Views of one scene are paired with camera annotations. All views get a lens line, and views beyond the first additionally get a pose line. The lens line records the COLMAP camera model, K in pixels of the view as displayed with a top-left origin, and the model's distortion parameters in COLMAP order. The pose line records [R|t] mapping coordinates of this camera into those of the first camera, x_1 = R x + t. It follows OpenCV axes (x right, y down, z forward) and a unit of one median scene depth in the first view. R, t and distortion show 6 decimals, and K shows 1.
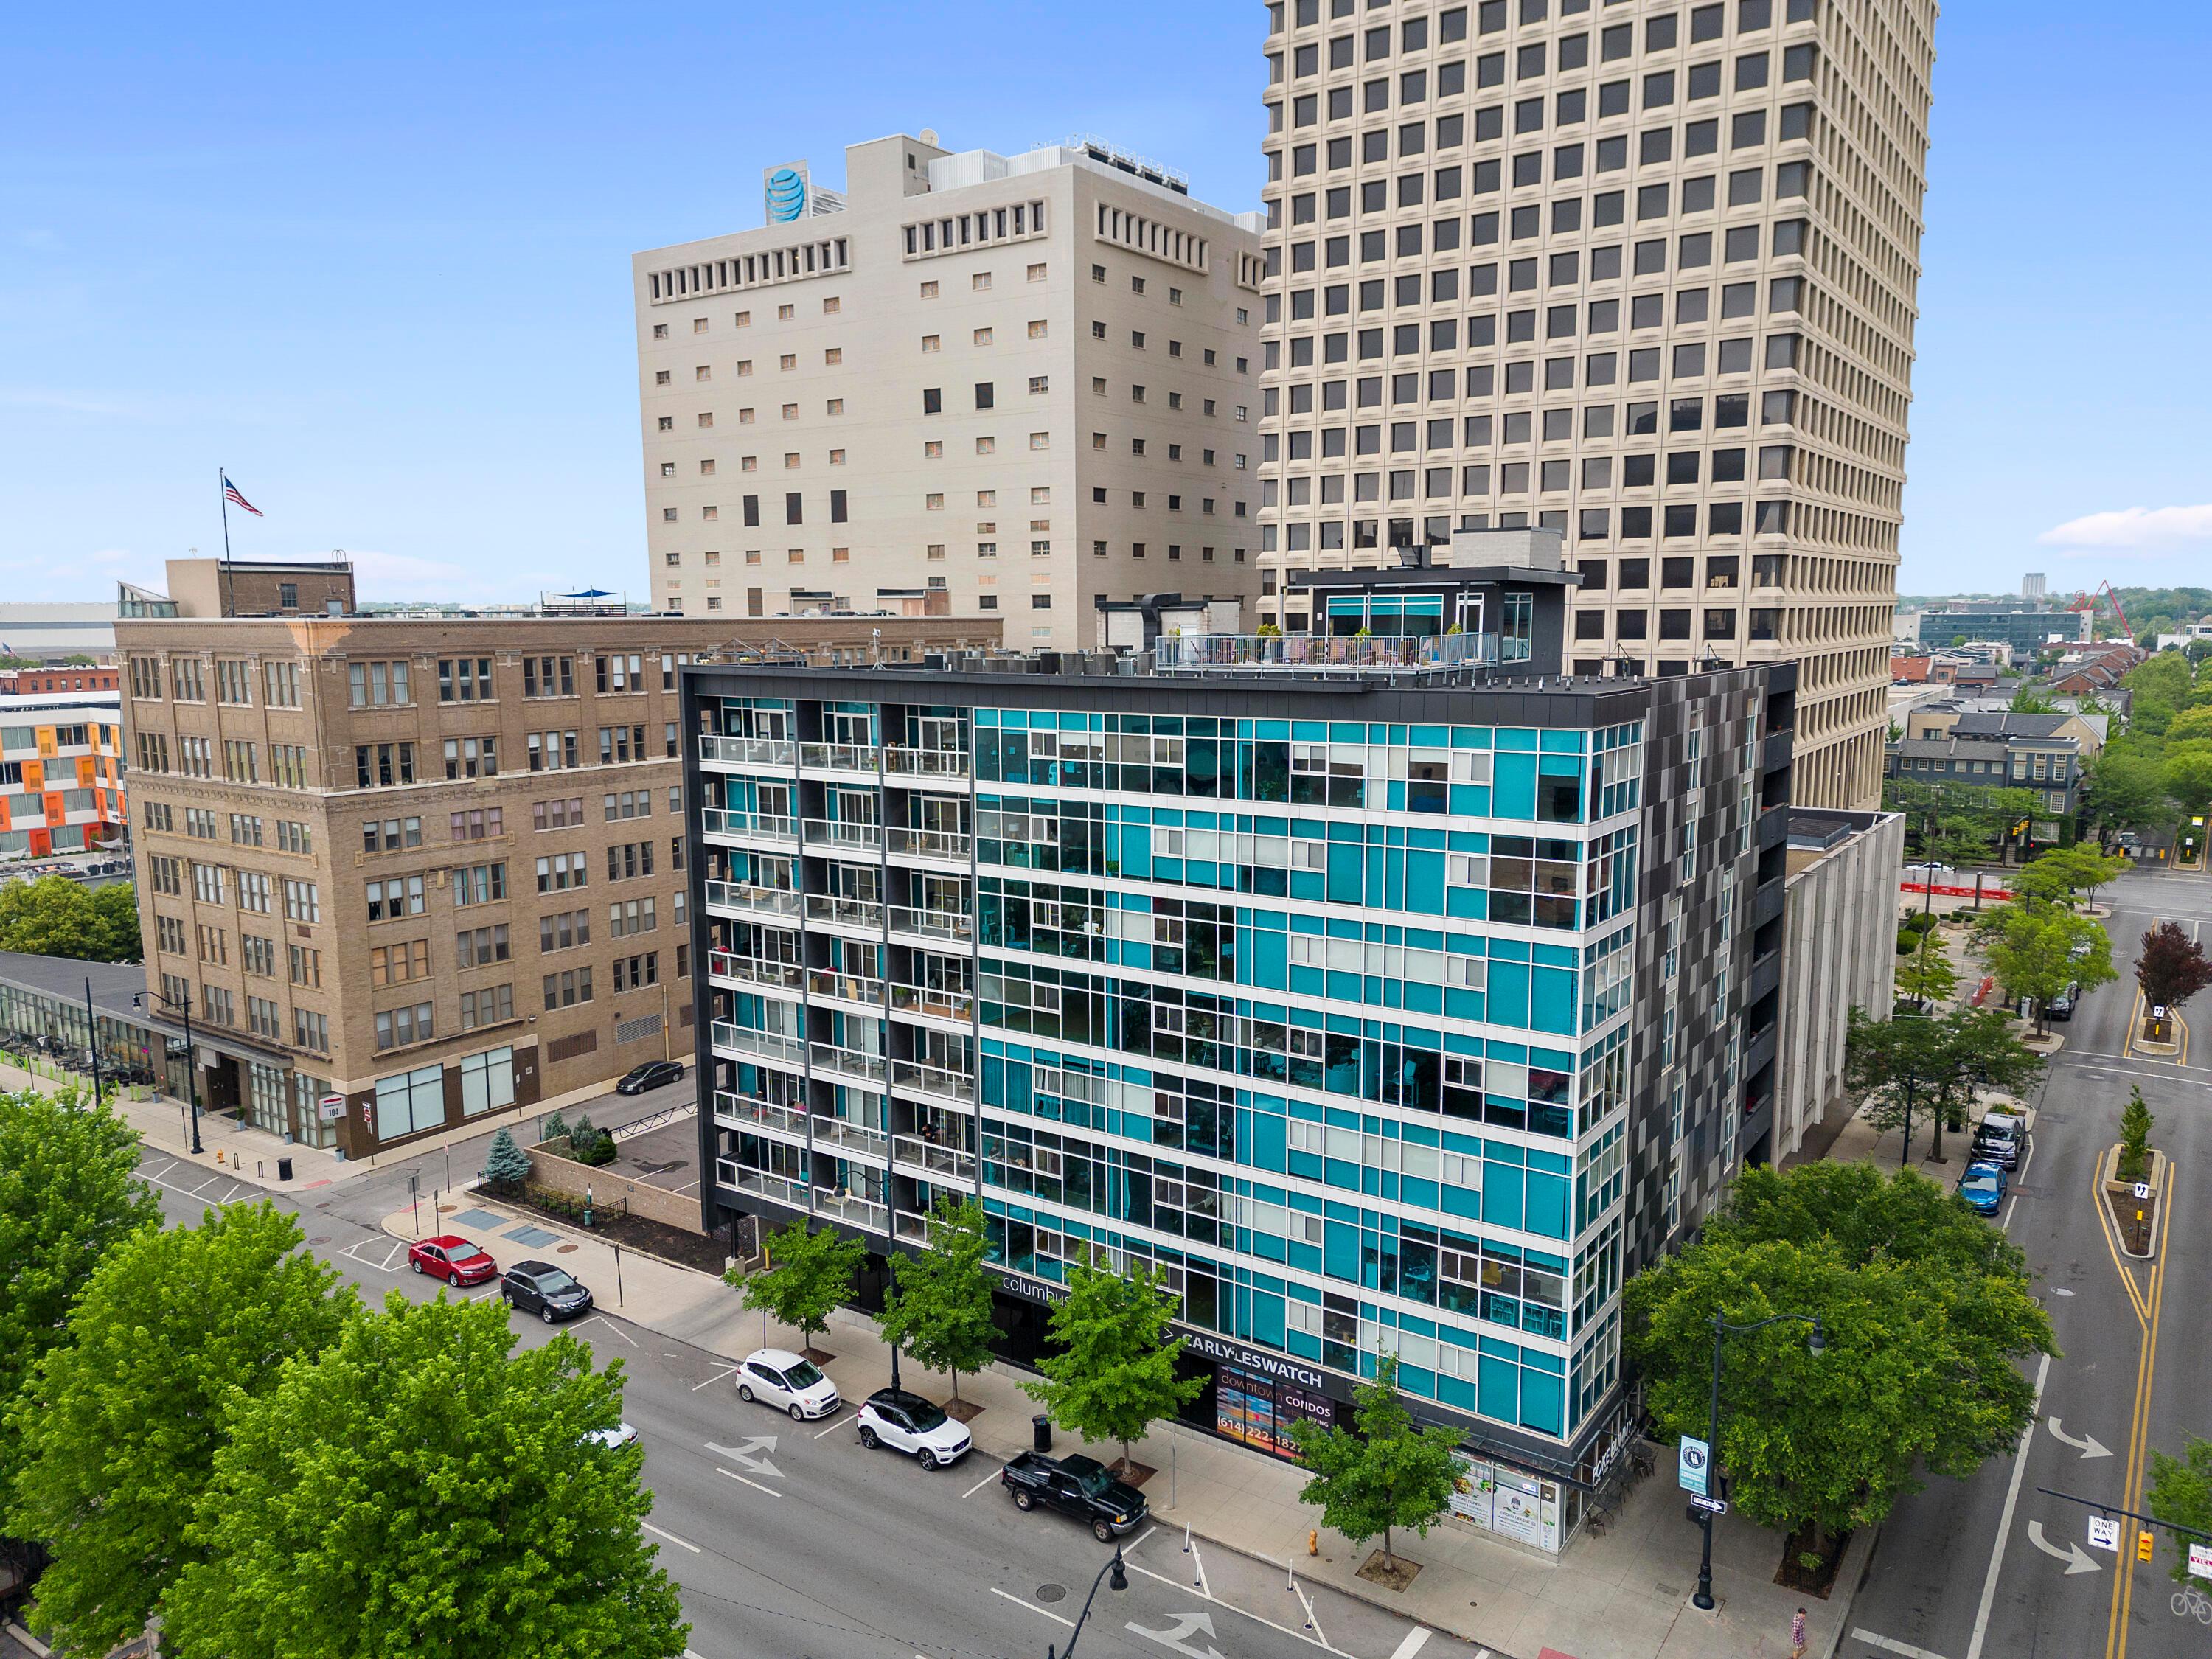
lens RADIAL K [[1555.5, 0, 1106.0], [0, 1555.5, 829.5], [0, 0, 1]] dist [0.104628, -0.162198]
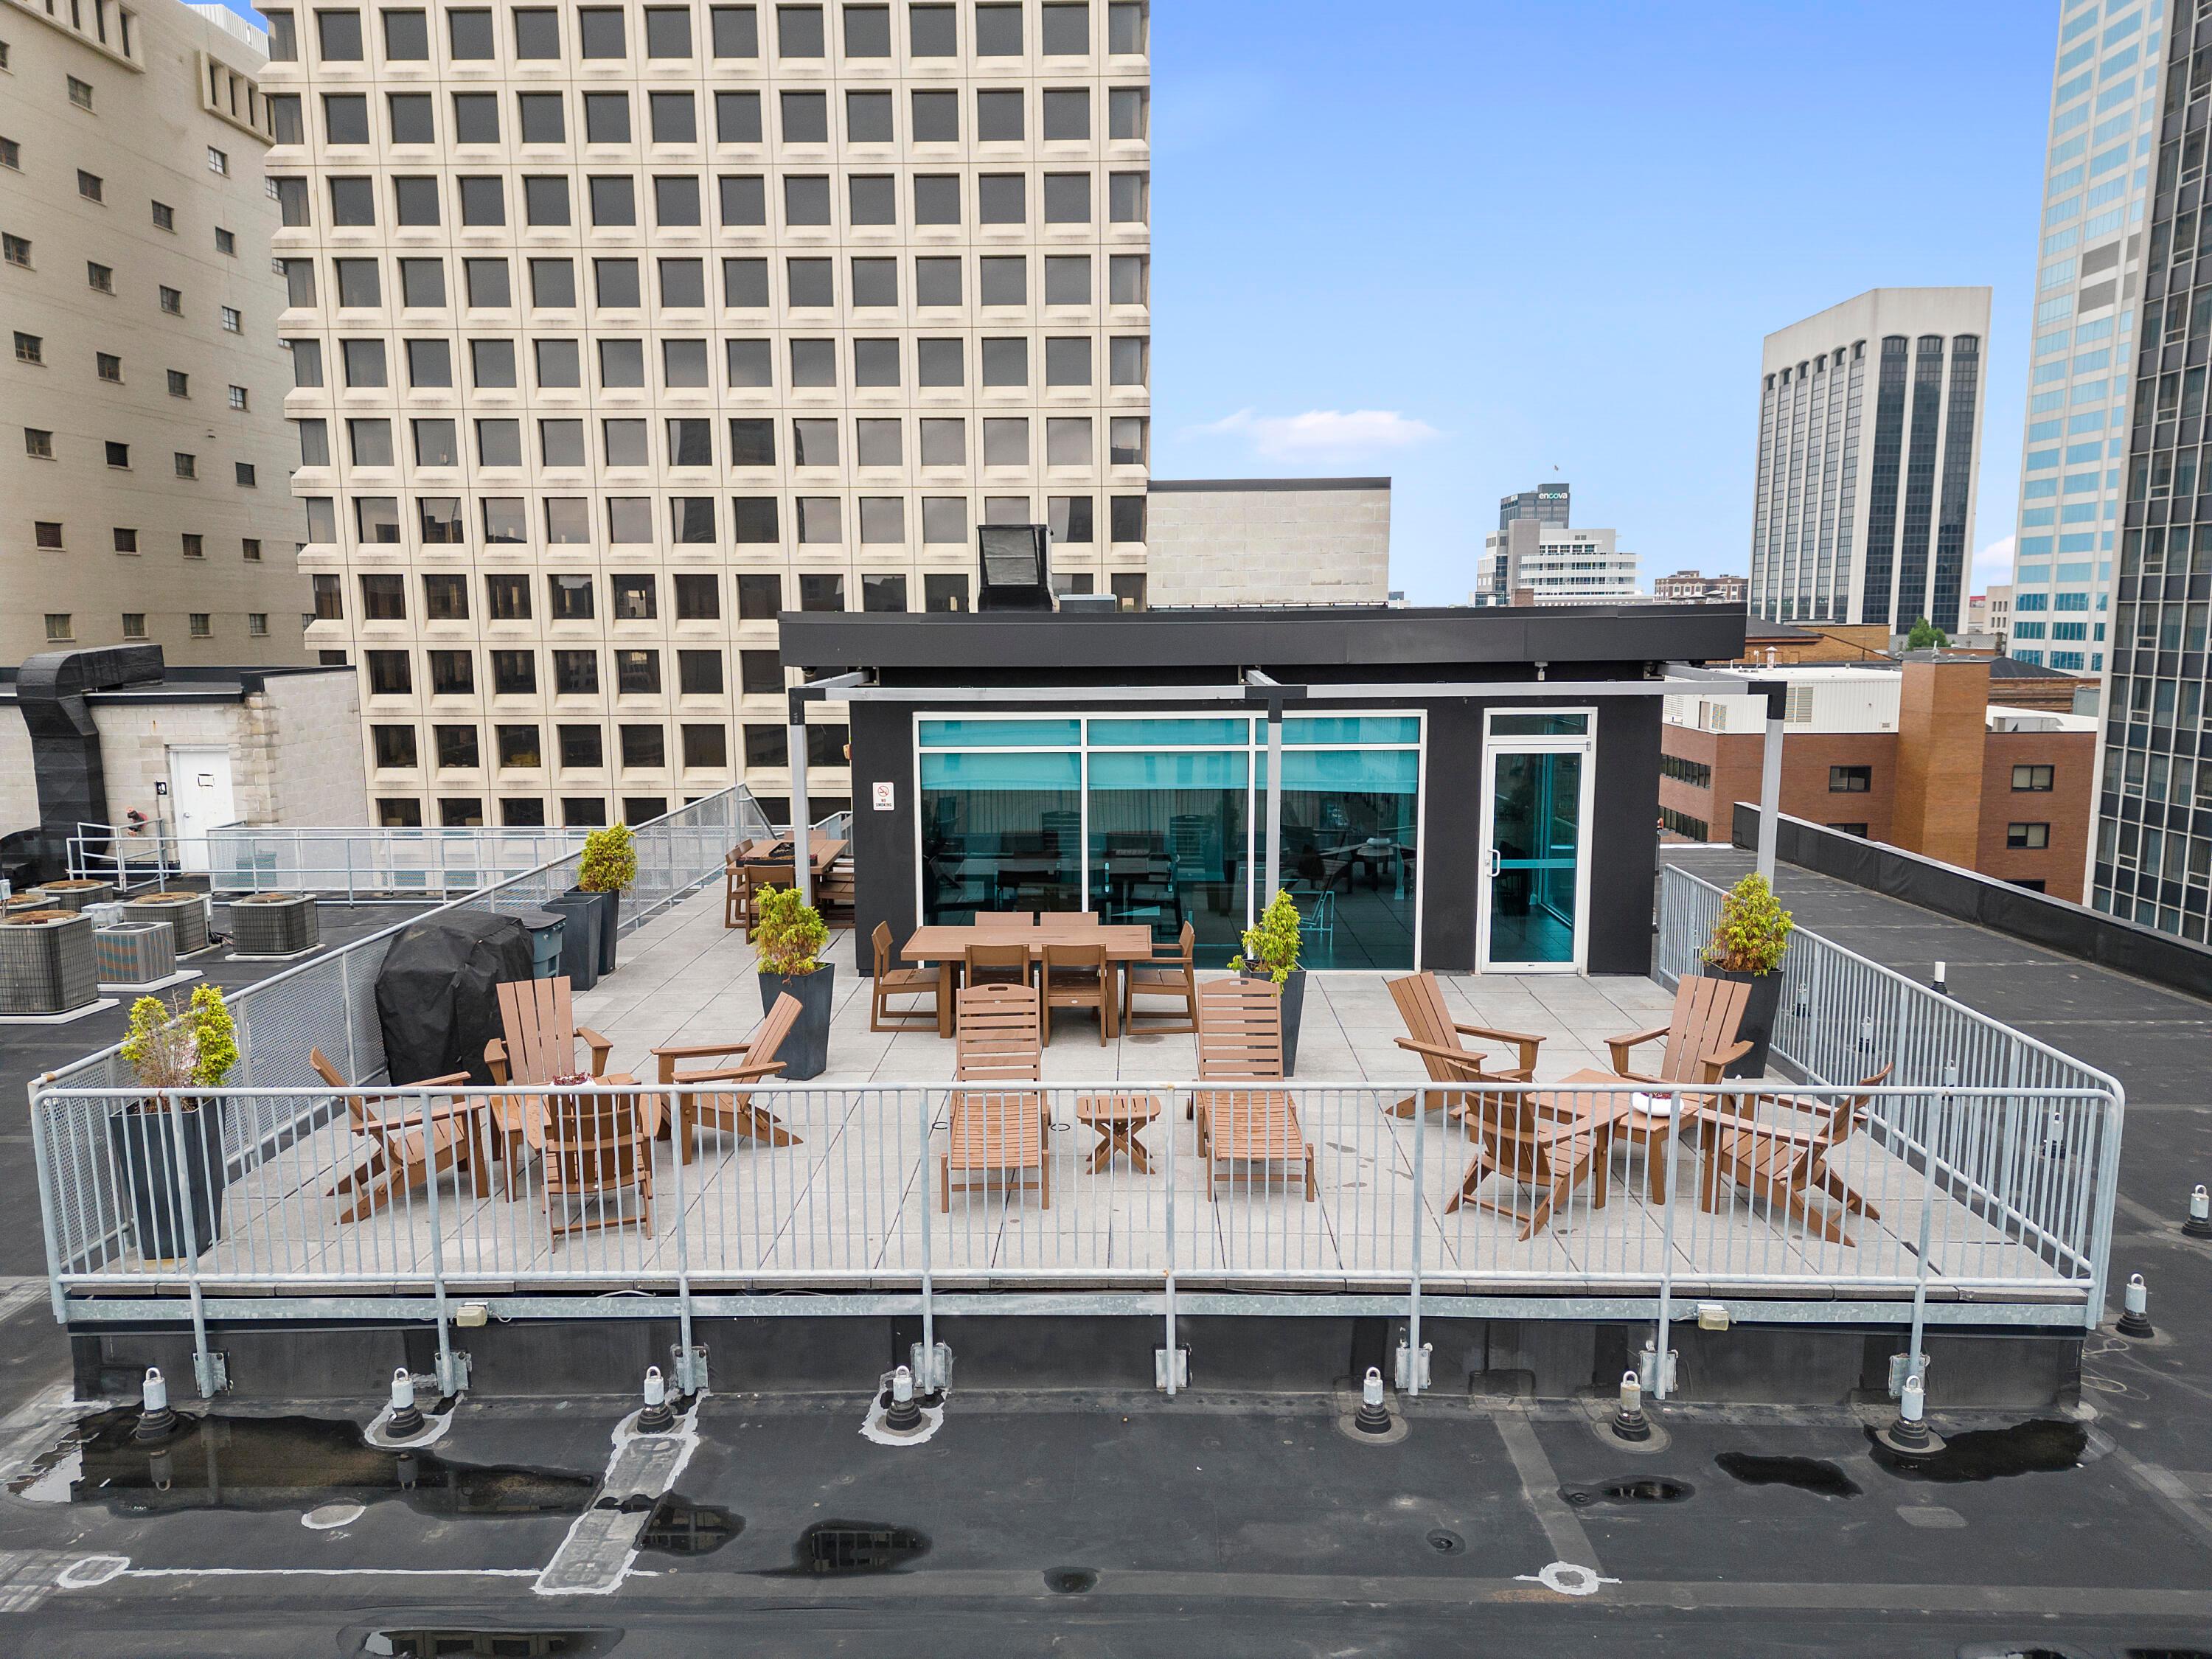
lens RADIAL K [[1533.3, 0, 1106.0], [0, 1533.3, 829.5], [0, 0, 1]] dist [0.058883, -0.033313]
pose [[0.827181, -0.077071, 0.556625, 0.037816], [0.078618, 0.996680, 0.021169, -0.148881], [-0.556408, 0.026250, 0.830494, 0.876007]]
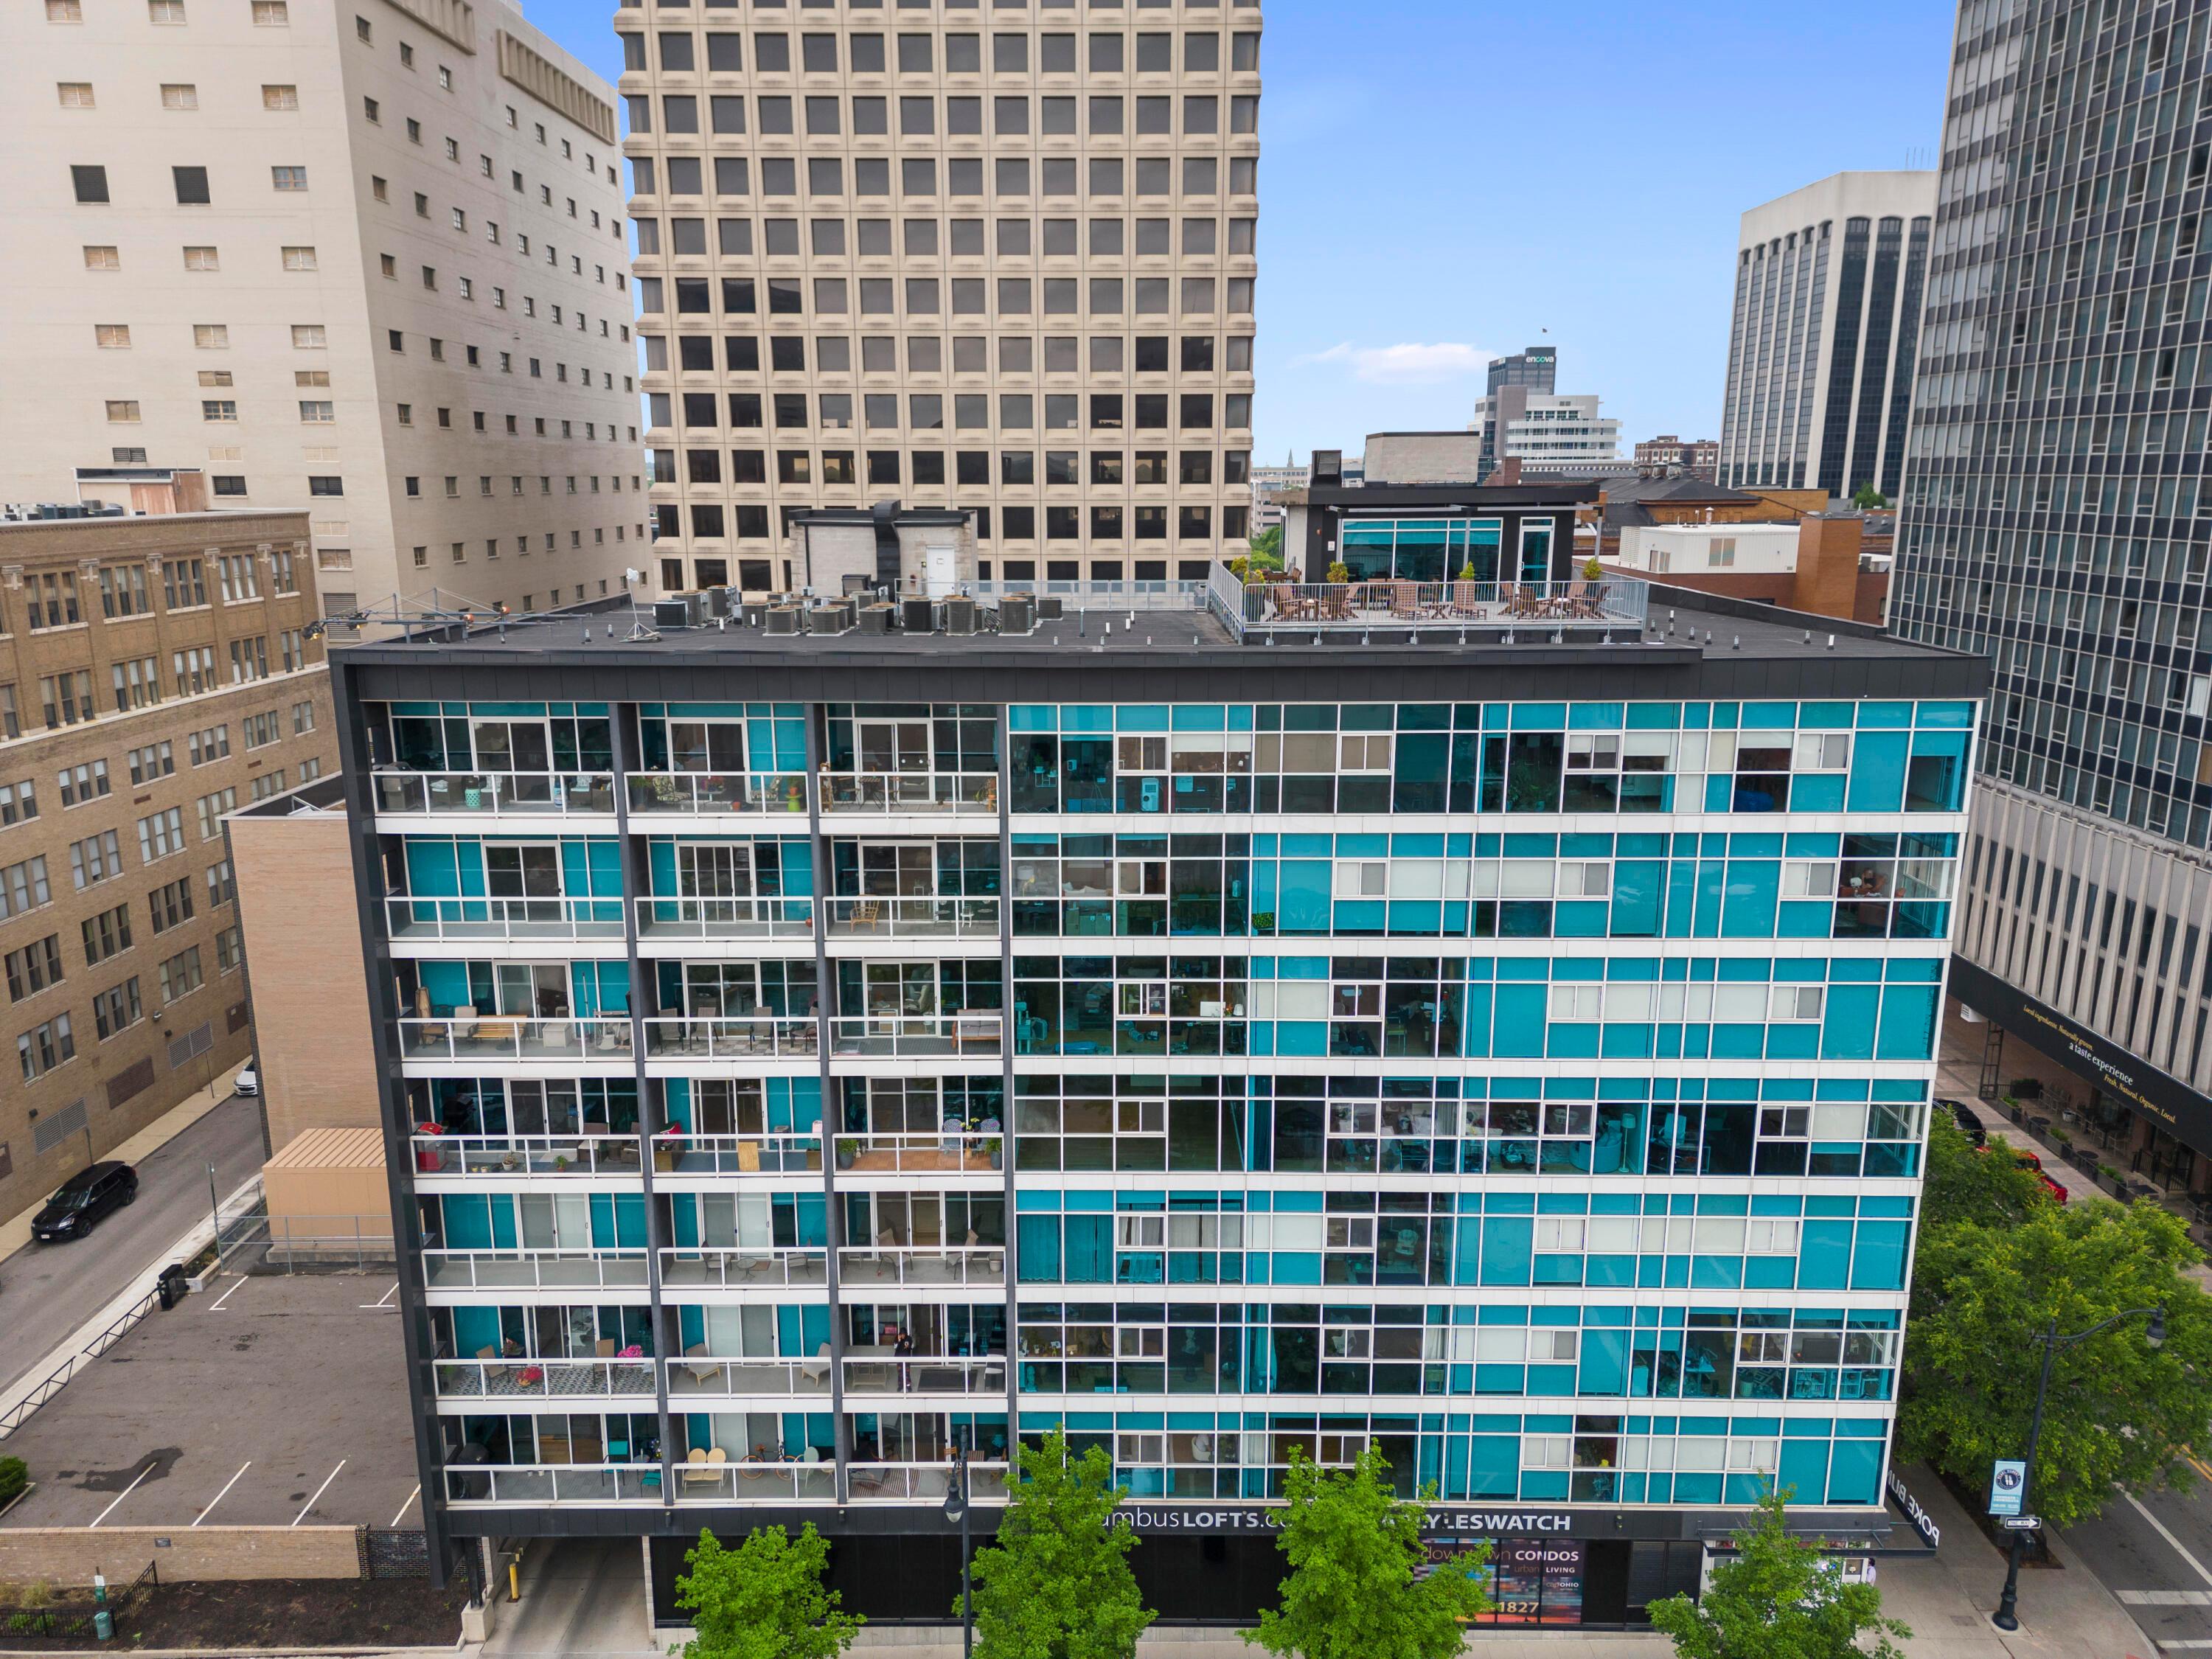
lens RADIAL K [[1545.3, 0, 1106.0], [0, 1545.3, 829.5], [0, 0, 1]] dist [0.072265, -0.074566]
pose [[0.817888, -0.123378, 0.561993, -0.445510], [0.075922, 0.991341, 0.107144, -0.098139], [-0.570346, -0.044964, 0.820173, 0.481360]]
